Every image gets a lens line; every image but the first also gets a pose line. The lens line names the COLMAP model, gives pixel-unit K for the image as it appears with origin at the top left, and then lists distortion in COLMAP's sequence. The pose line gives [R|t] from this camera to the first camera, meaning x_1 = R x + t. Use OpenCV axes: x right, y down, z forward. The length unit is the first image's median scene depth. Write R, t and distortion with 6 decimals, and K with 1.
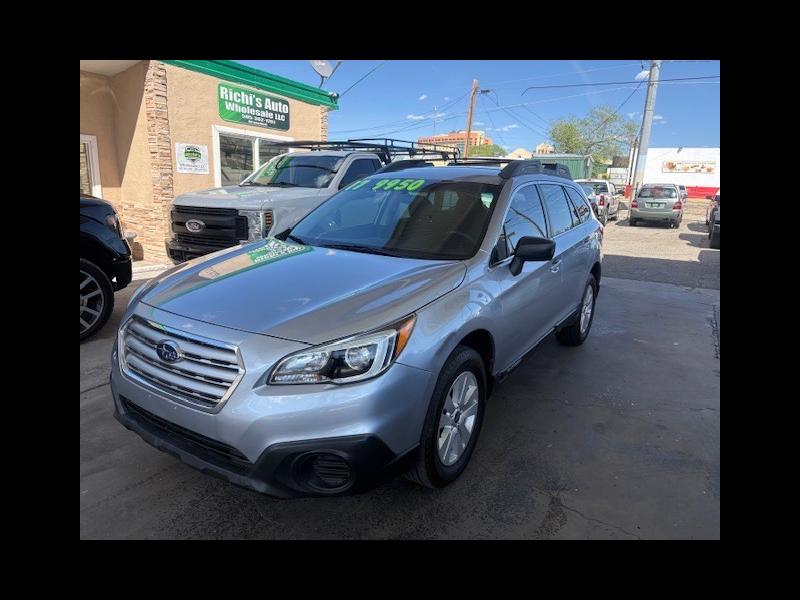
lens RADIAL K [[474.8, 0, 406.1], [0, 474.8, 293.2], [0, 0, 1]] dist [0.035954, 0.005672]
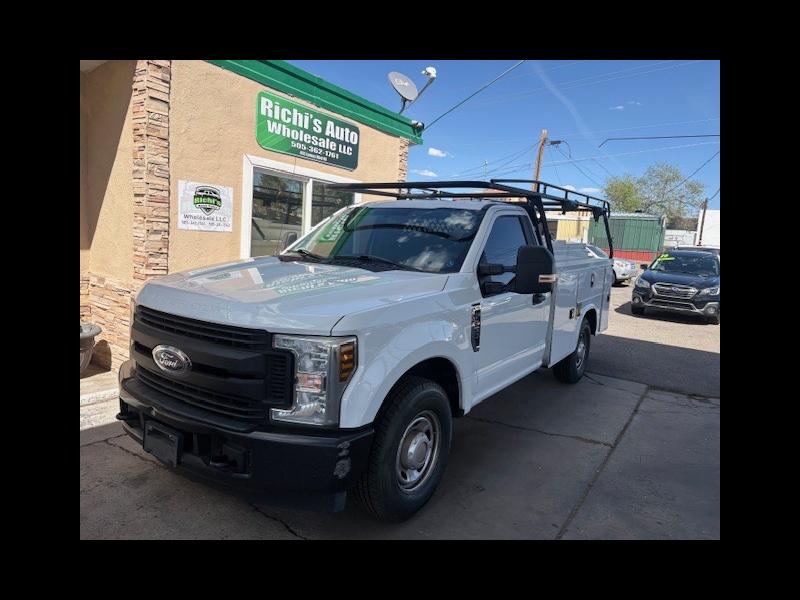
lens RADIAL K [[474.8, 0, 400.2], [0, 474.8, 294.4], [0, 0, 1]] dist [0.035954, 0.005672]
pose [[0.996593, 0.043534, -0.070048, -0.148595], [-0.050543, 0.993538, -0.101622, -0.116662], [0.065172, 0.104816, 0.992354, 0.411279]]
